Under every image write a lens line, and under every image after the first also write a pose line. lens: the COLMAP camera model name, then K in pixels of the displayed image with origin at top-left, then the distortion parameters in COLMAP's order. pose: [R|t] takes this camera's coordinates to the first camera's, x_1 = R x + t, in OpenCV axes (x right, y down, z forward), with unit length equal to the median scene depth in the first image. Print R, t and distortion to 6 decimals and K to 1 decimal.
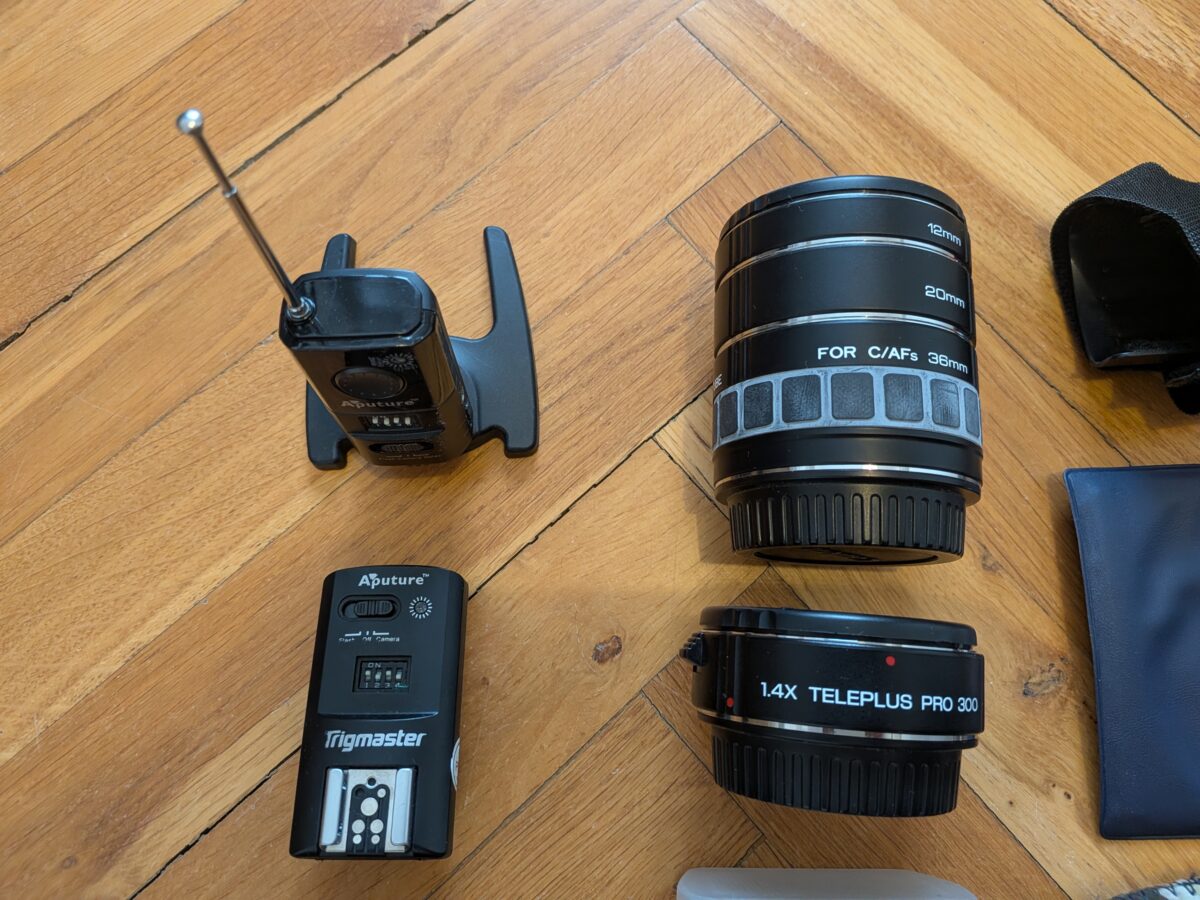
lens RADIAL K [[845.1, 0, 600.0], [0, 845.1, 450.0], [0, 0, 1]] dist [-0.006871, -0.005412]
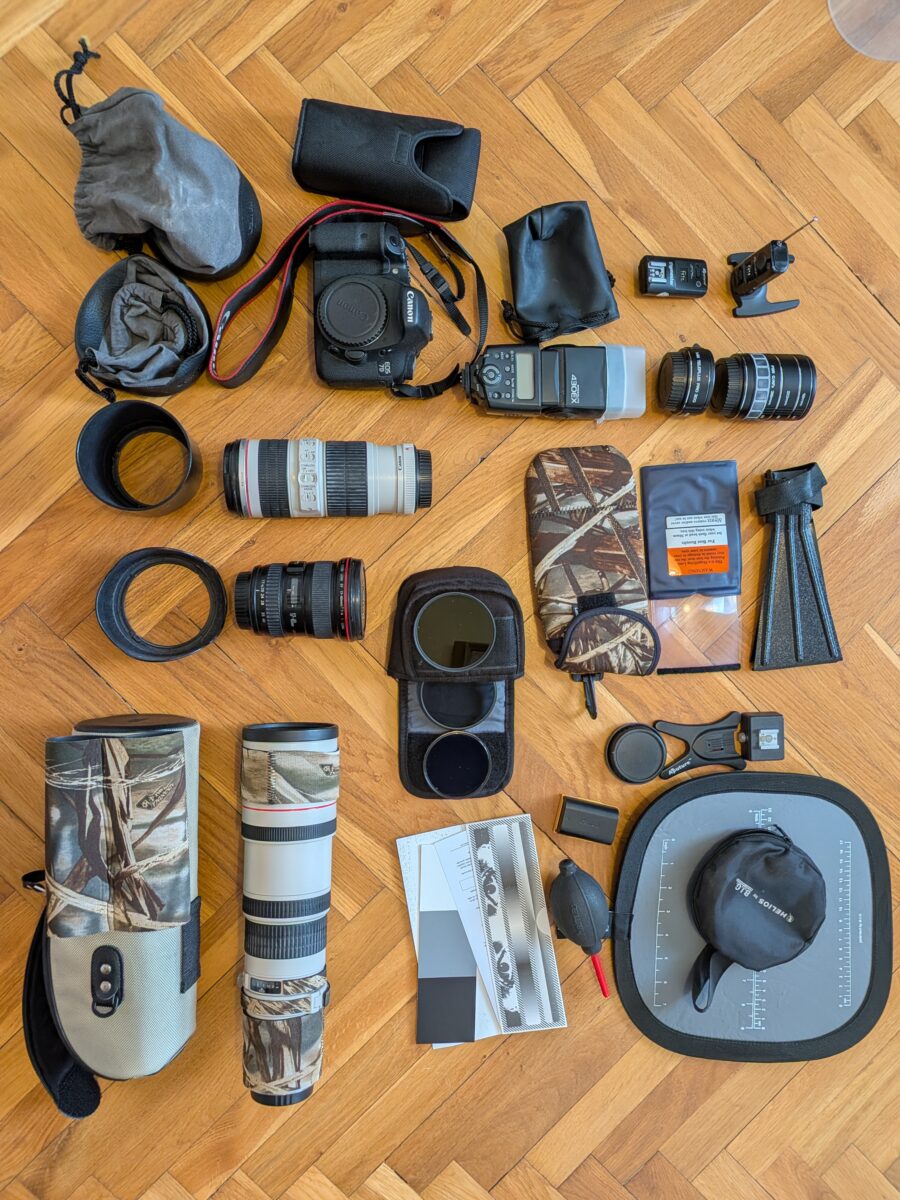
lens RADIAL K [[845.1, 0, 450.0], [0, 845.1, 600.0], [0, 0, 1]] dist [-0.006871, -0.005412]
pose [[0.042840, 0.998892, -0.019460, 1.345840], [-0.988507, 0.045205, 0.144257, 0.865685], [0.144977, 0.013057, 0.989349, -3.188495]]
